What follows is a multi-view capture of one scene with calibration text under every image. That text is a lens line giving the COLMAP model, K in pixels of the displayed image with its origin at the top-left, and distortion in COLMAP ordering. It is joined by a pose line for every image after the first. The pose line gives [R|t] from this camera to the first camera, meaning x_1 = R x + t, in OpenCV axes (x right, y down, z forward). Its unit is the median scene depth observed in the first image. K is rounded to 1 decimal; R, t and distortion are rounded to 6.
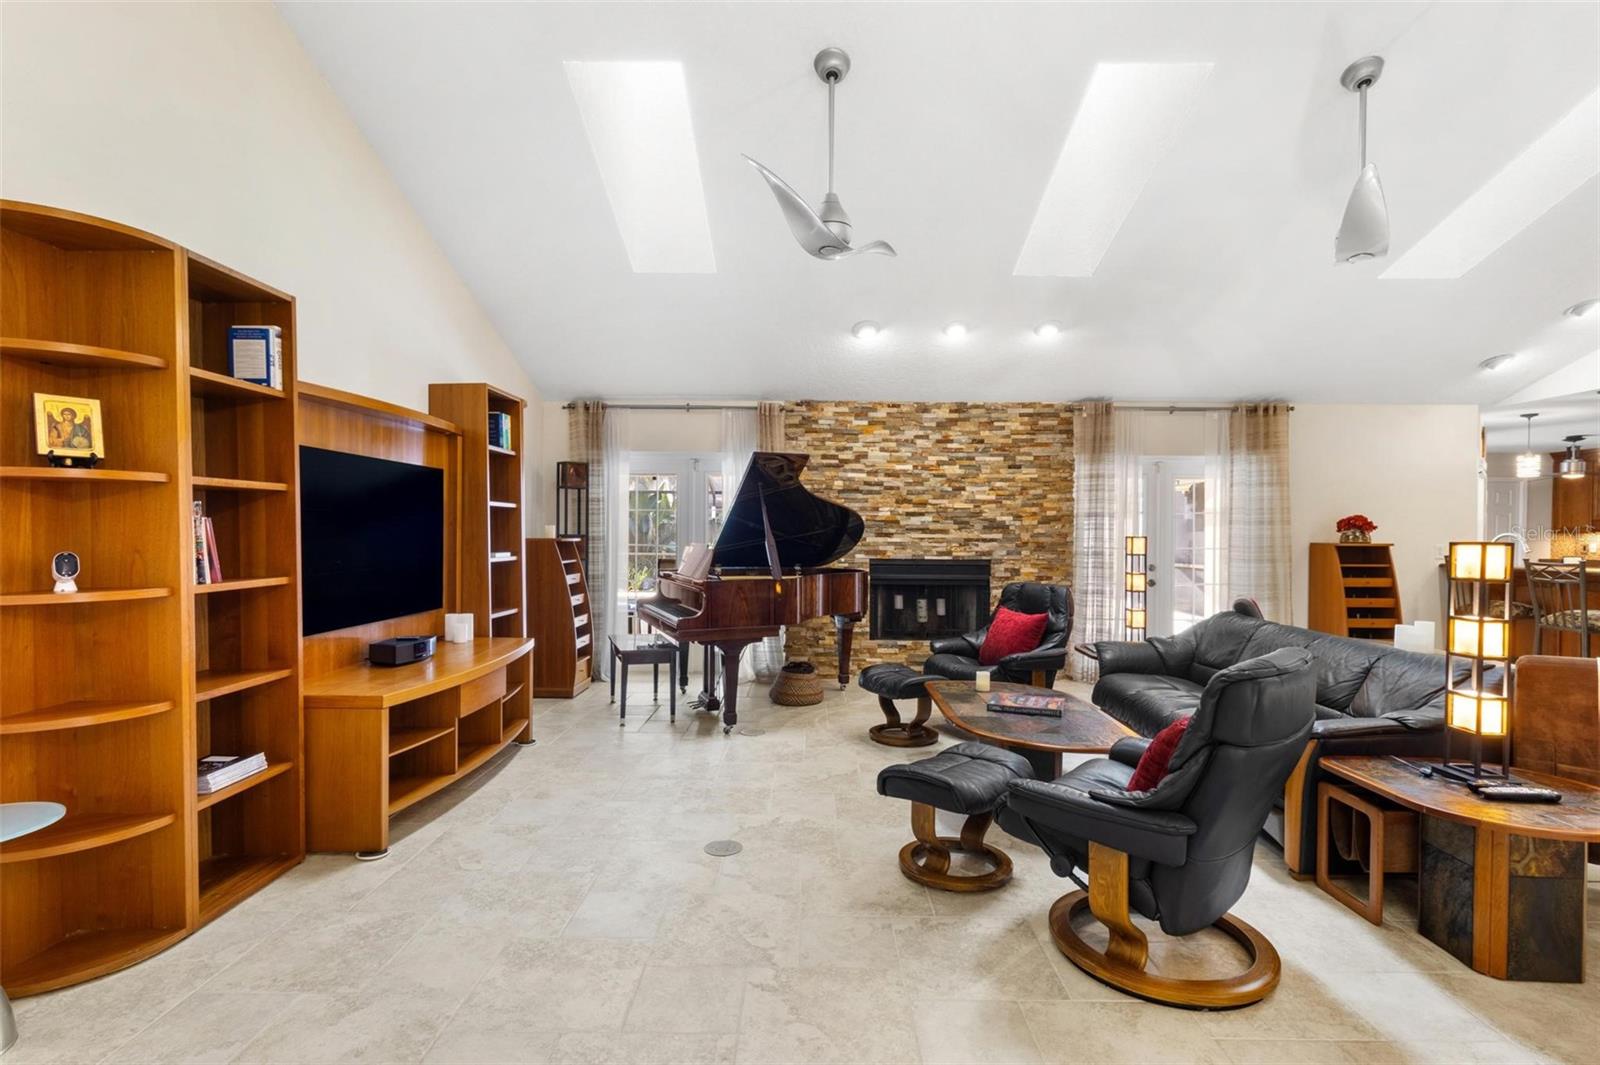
lens RADIAL K [[771.5, 0, 810.4], [0, 771.5, 537.8], [0, 0, 1]] dist [0.009385, 0.000395]
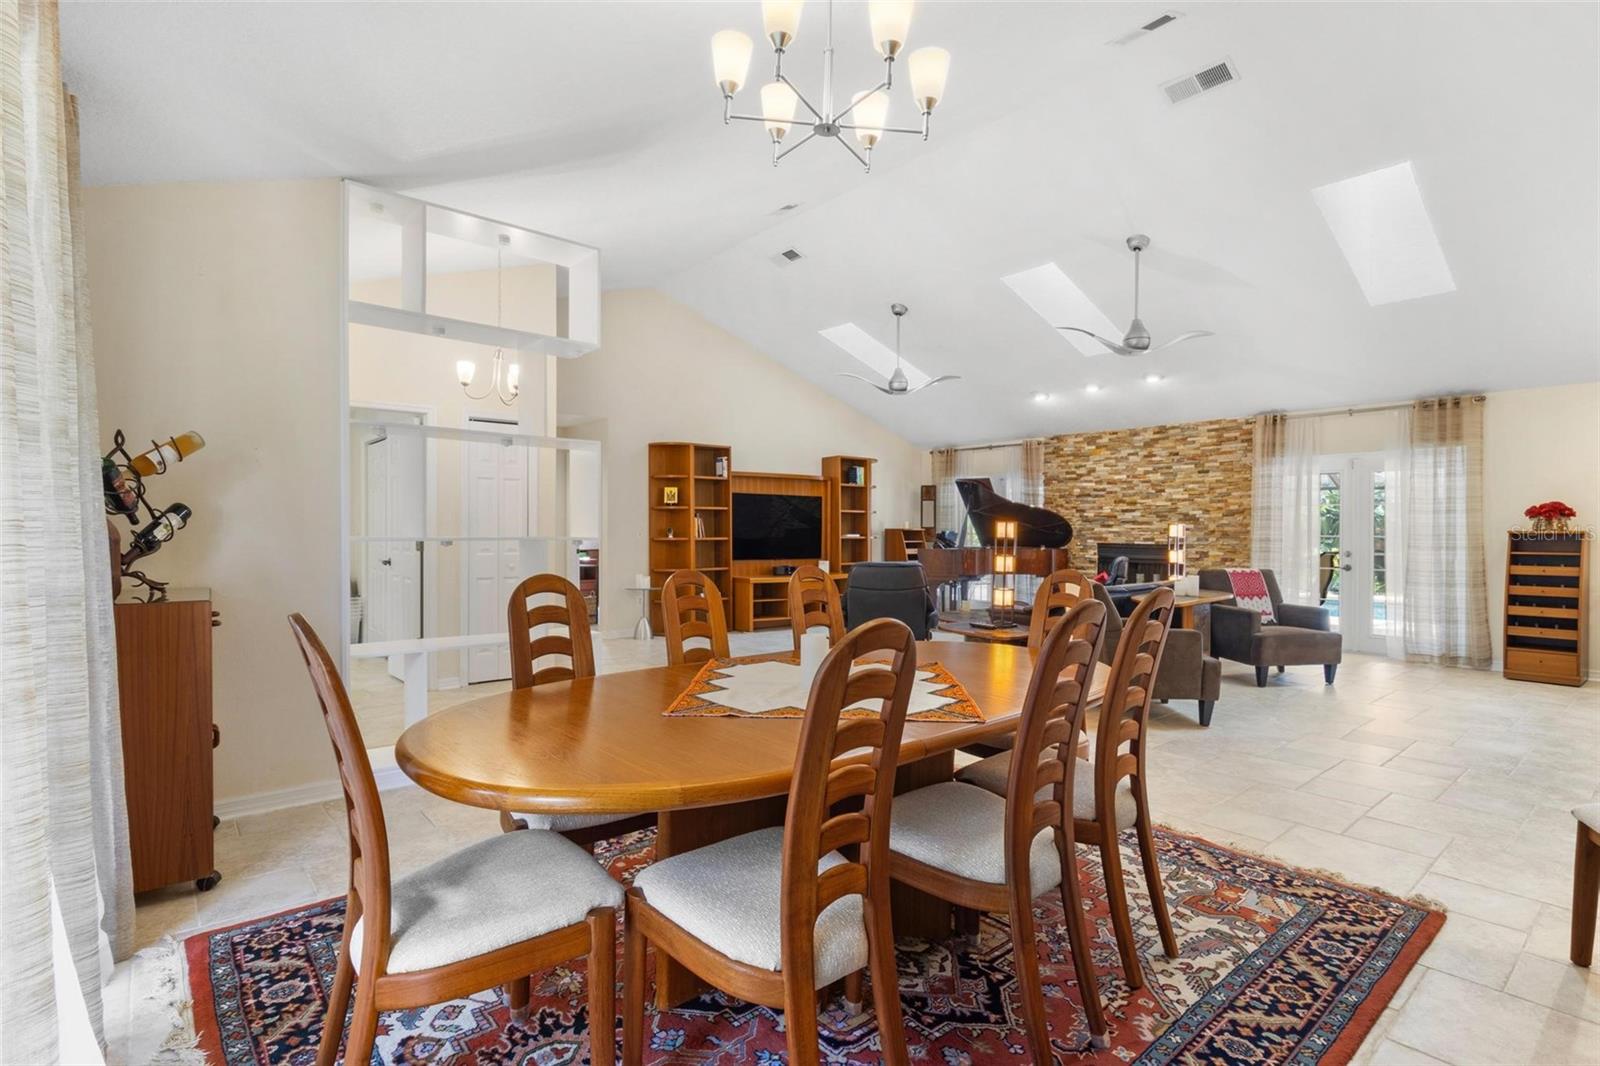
lens RADIAL K [[786.6, 0, 808.1], [0, 786.6, 532.0], [0, 0, 1]] dist [-0.004337, 0.000445]
pose [[0.635922, -0.001516, -0.771751, 0.851642], [-0.007745, 0.999935, -0.008347, 0.023221], [0.771714, 0.011285, 0.635870, -0.326396]]
